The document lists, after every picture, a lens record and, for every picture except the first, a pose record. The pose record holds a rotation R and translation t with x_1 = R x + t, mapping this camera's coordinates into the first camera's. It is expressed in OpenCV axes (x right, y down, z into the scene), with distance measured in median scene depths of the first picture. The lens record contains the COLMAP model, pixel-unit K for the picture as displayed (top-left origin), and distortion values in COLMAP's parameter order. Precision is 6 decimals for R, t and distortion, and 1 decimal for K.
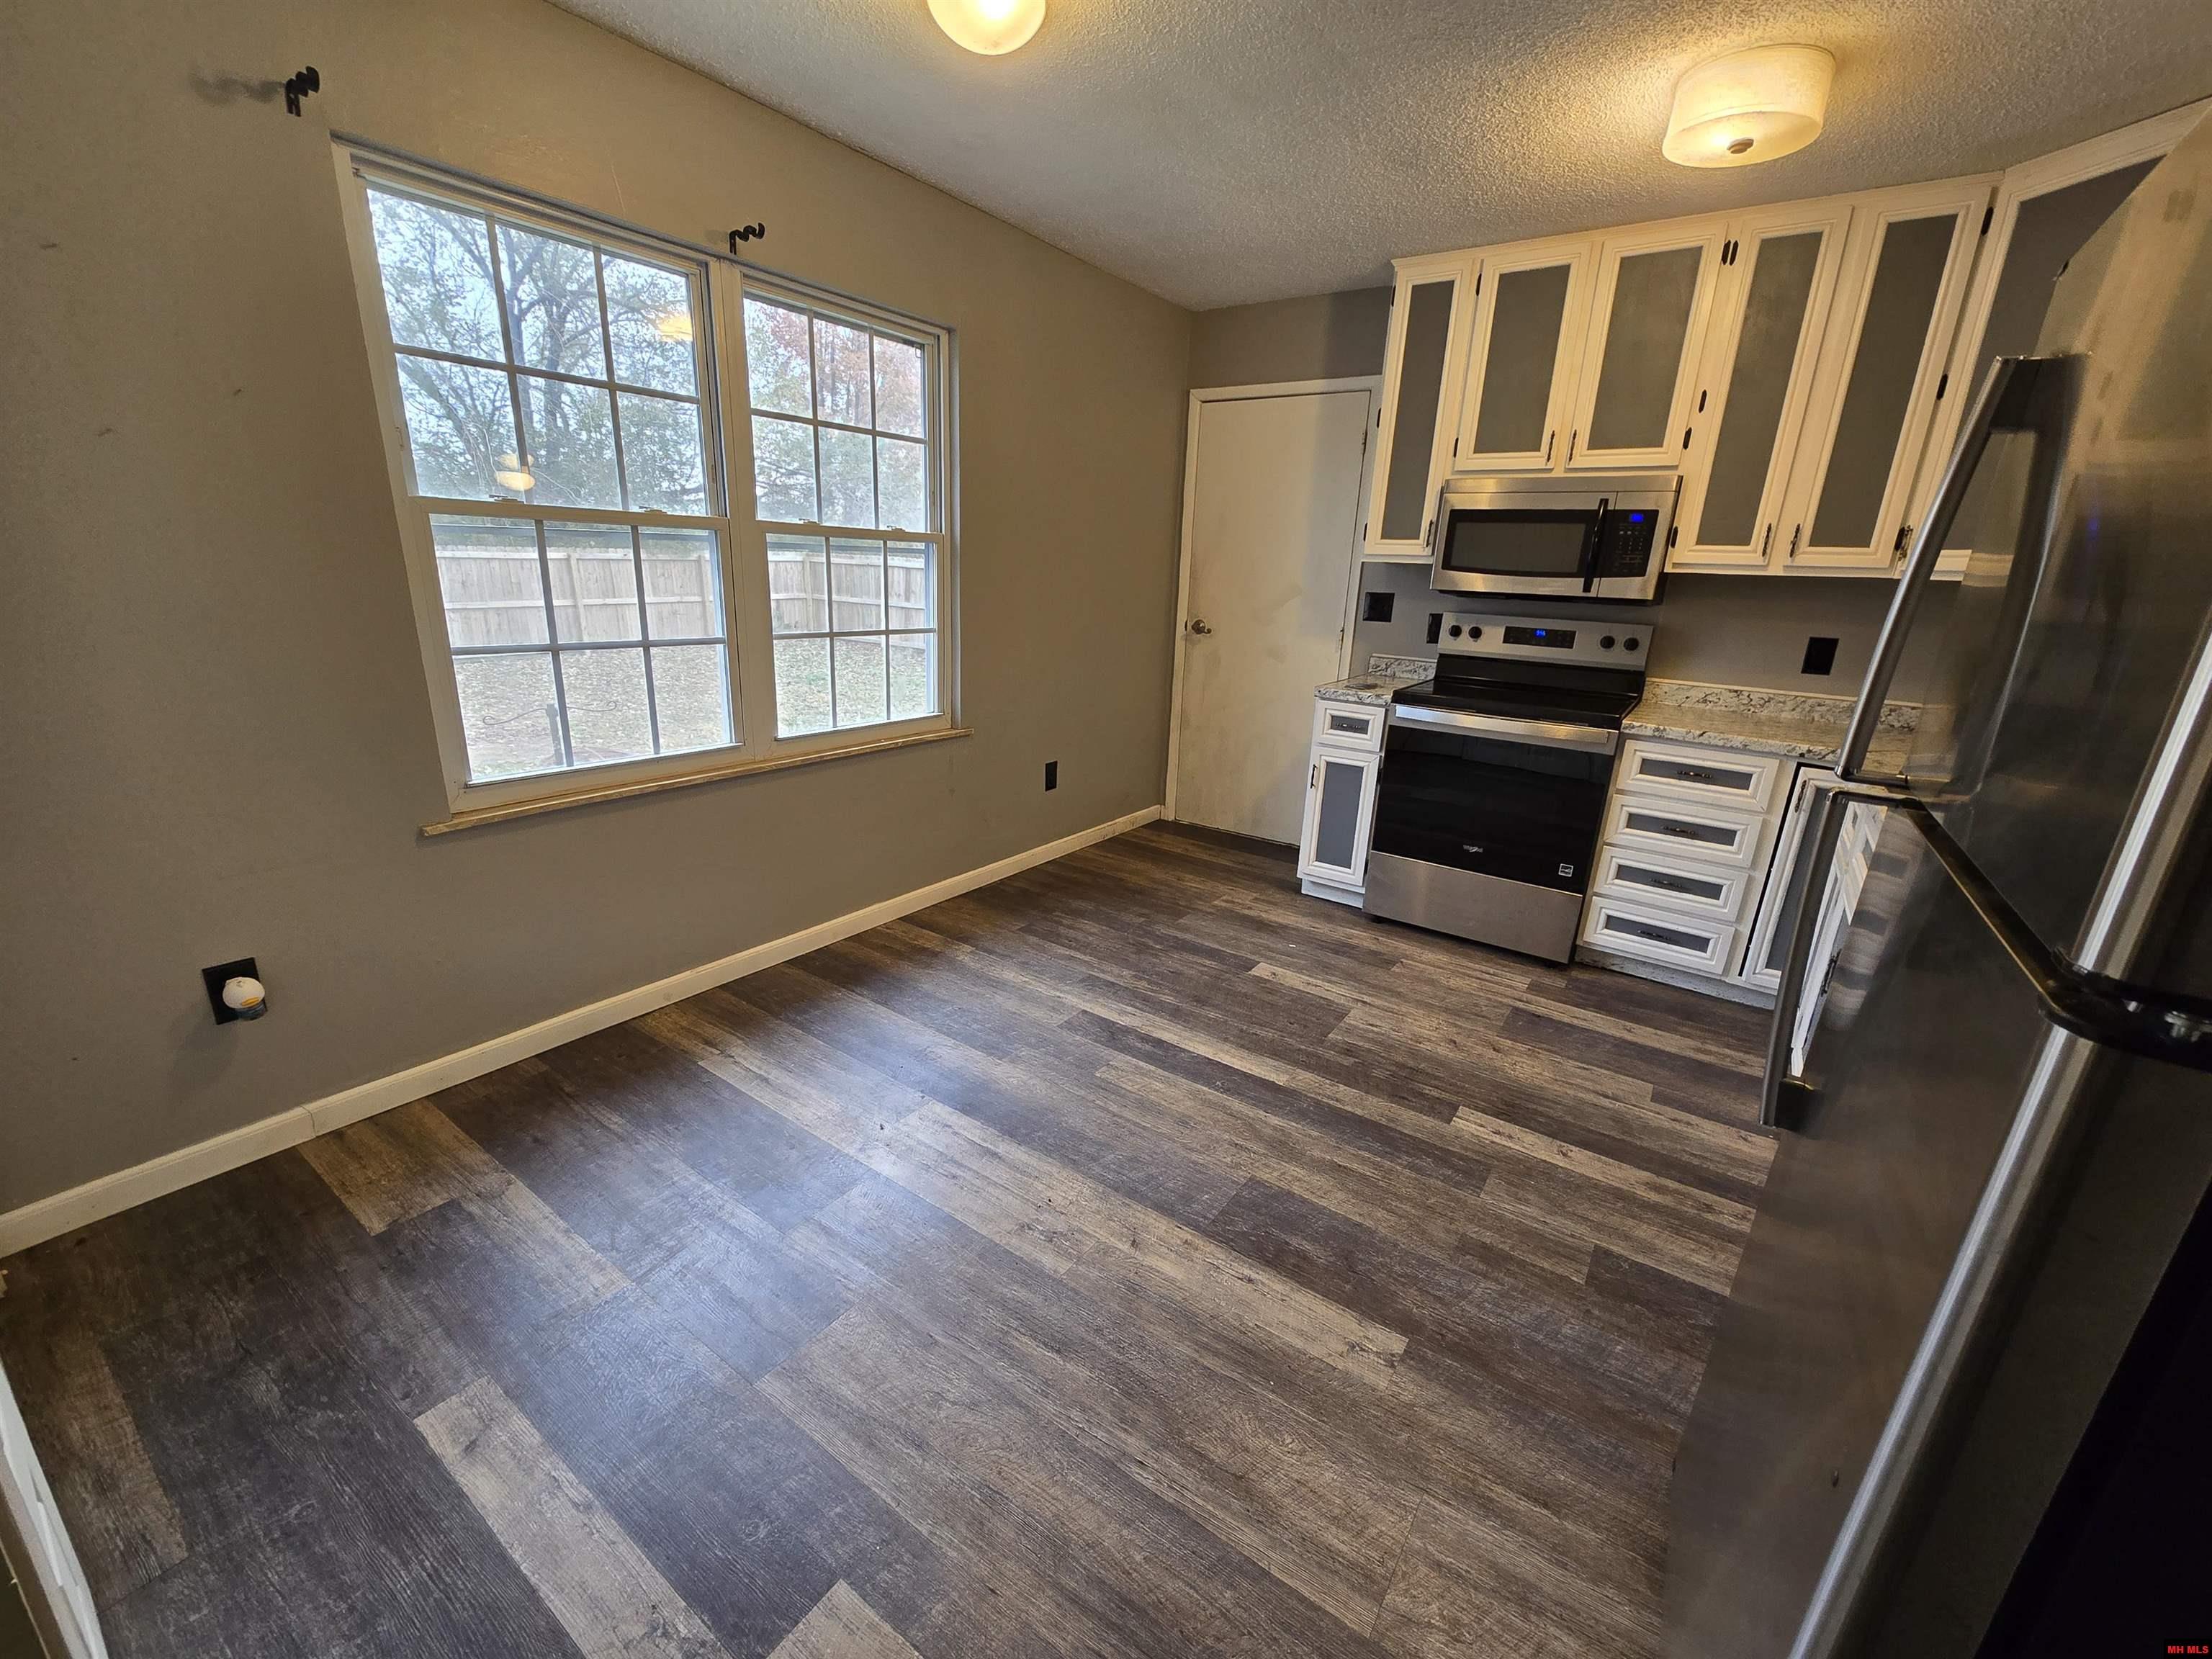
lens RADIAL K [[885.8, 0, 1103.9], [0, 885.8, 839.1], [0, 0, 1]] dist [-0.001127, -0.000047]
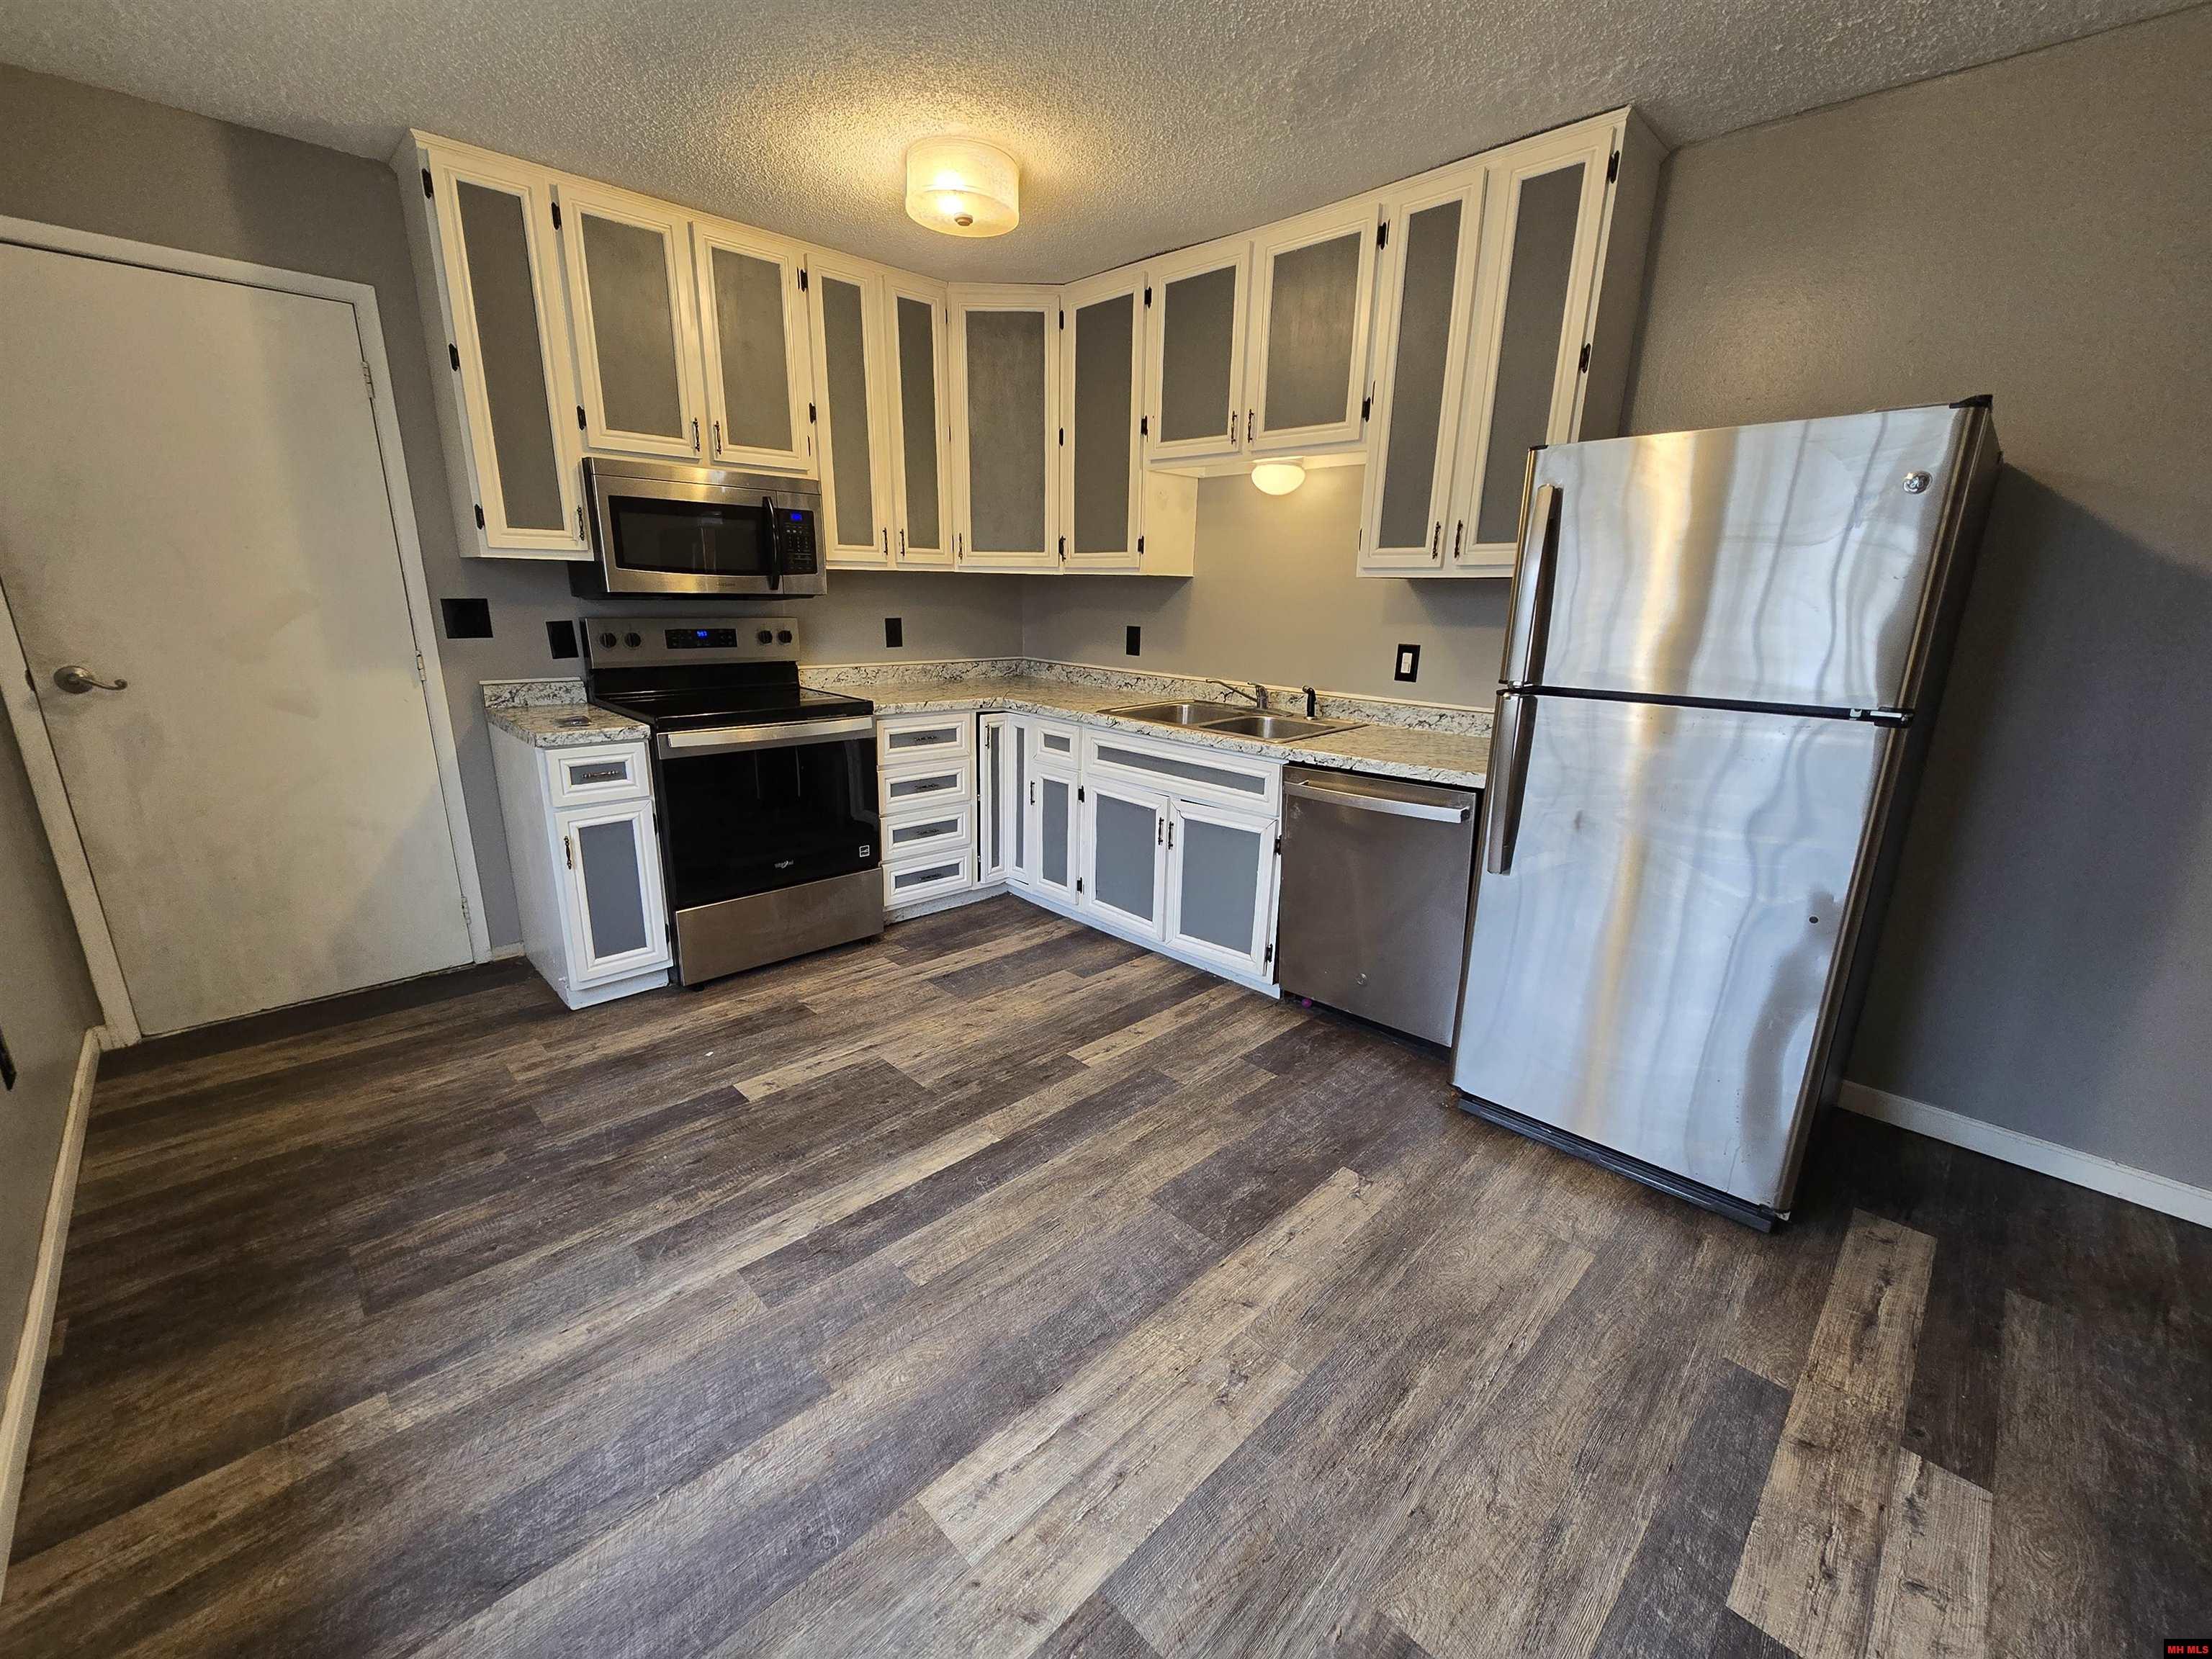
lens RADIAL K [[885.8, 0, 1103.9], [0, 885.8, 839.1], [0, 0, 1]] dist [-0.001127, -0.000047]
pose [[0.203594, -0.301151, 0.931588, -0.432802], [0.280032, 0.929678, 0.239334, -0.162424], [-0.938153, 0.212148, 0.273609, 0.465233]]
